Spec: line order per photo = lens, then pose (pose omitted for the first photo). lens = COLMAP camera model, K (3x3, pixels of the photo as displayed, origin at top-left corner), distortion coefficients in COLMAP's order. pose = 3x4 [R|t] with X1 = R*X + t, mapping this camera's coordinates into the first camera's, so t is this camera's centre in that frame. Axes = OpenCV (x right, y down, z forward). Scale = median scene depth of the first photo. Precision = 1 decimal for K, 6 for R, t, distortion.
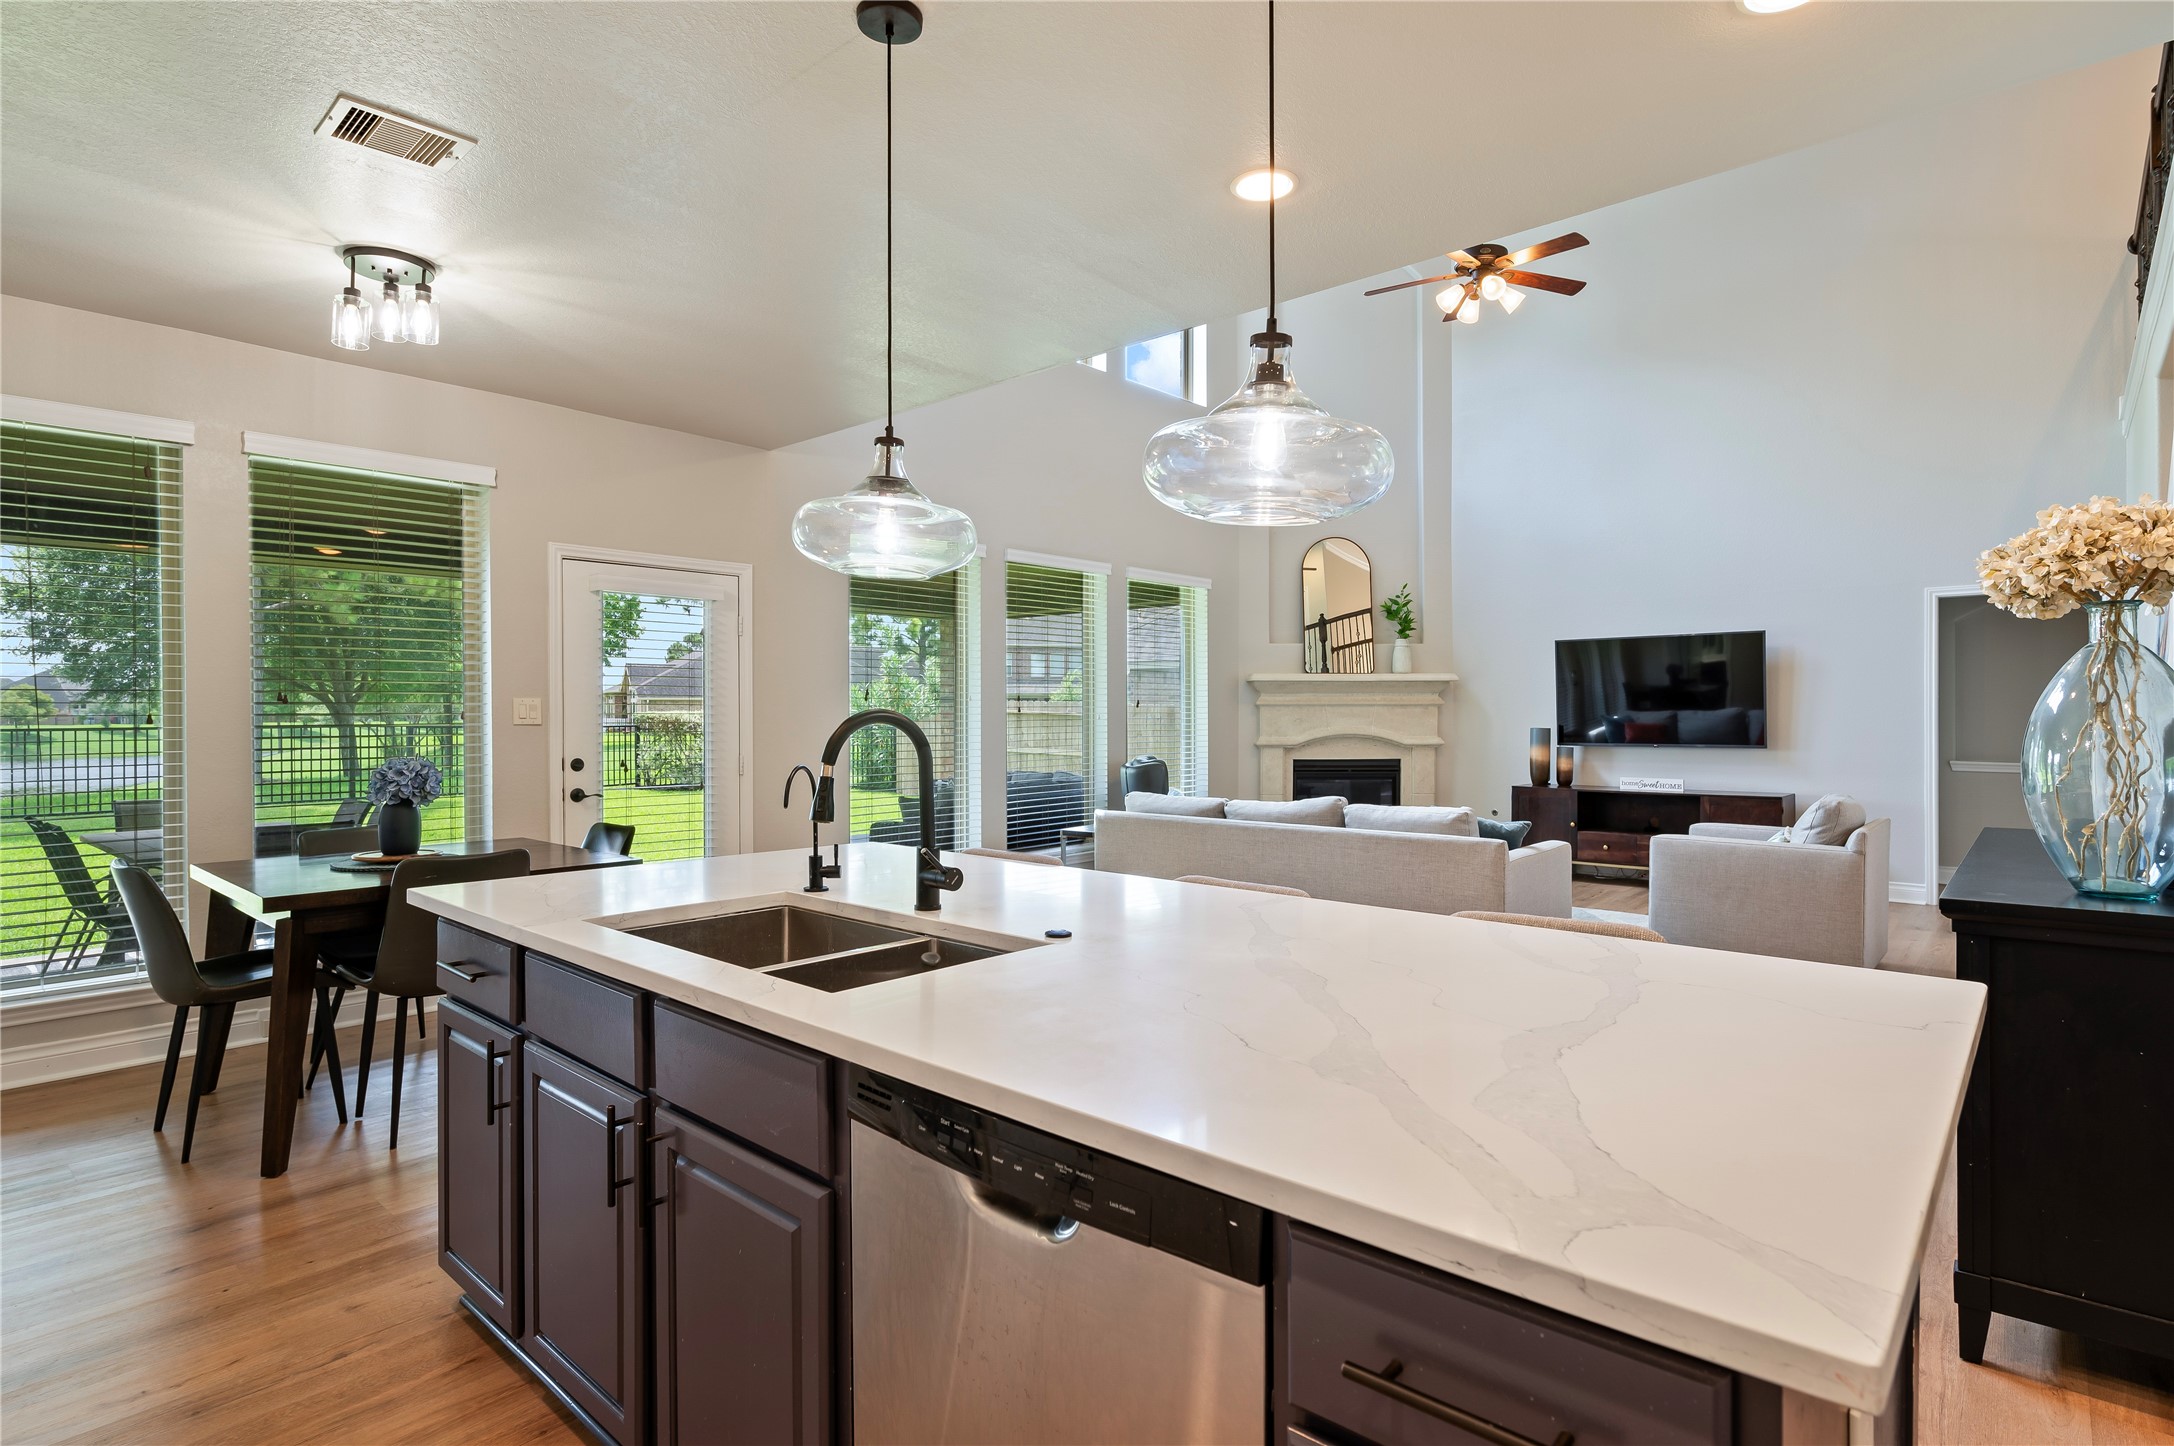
lens RADIAL K [[1104.6, 0, 1083.0], [0, 1104.6, 717.4], [0, 0, 1]] dist [-0.006284, -0.003158]
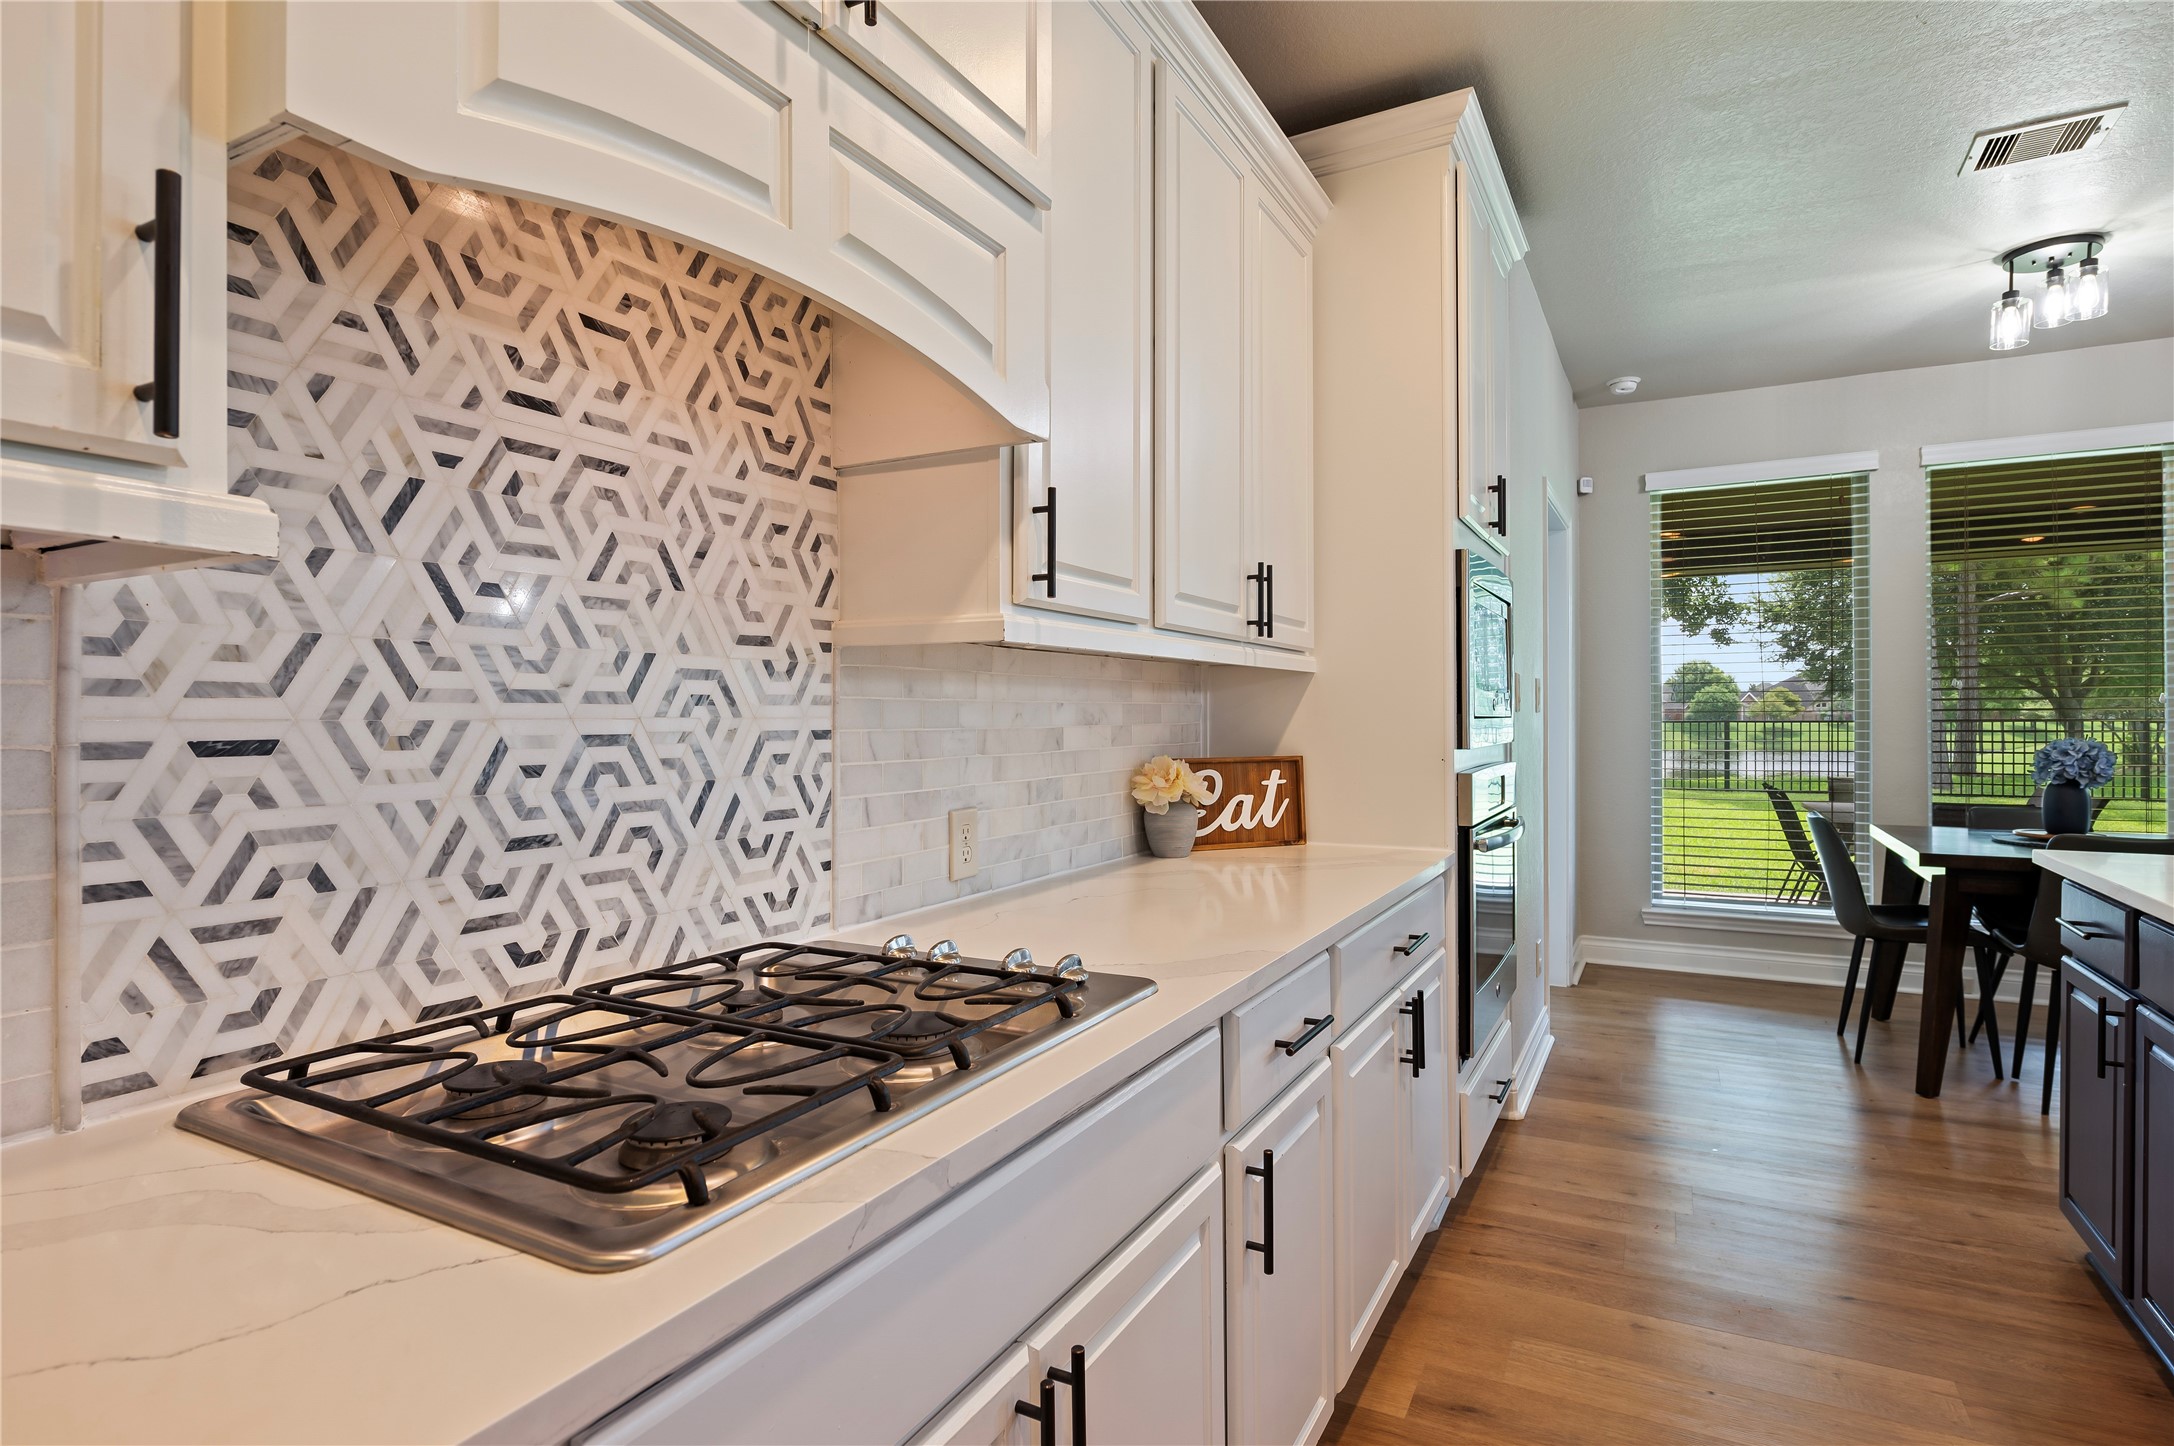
lens RADIAL K [[1104.6, 0, 1086.6], [0, 1104.6, 724.8], [0, 0, 1]] dist [-0.006284, -0.003158]
pose [[0.234973, 0.005886, -0.971984, 0.209180], [0.000664, 0.999980, 0.006216, 0.025671], [0.972002, -0.002106, 0.234964, -0.151721]]
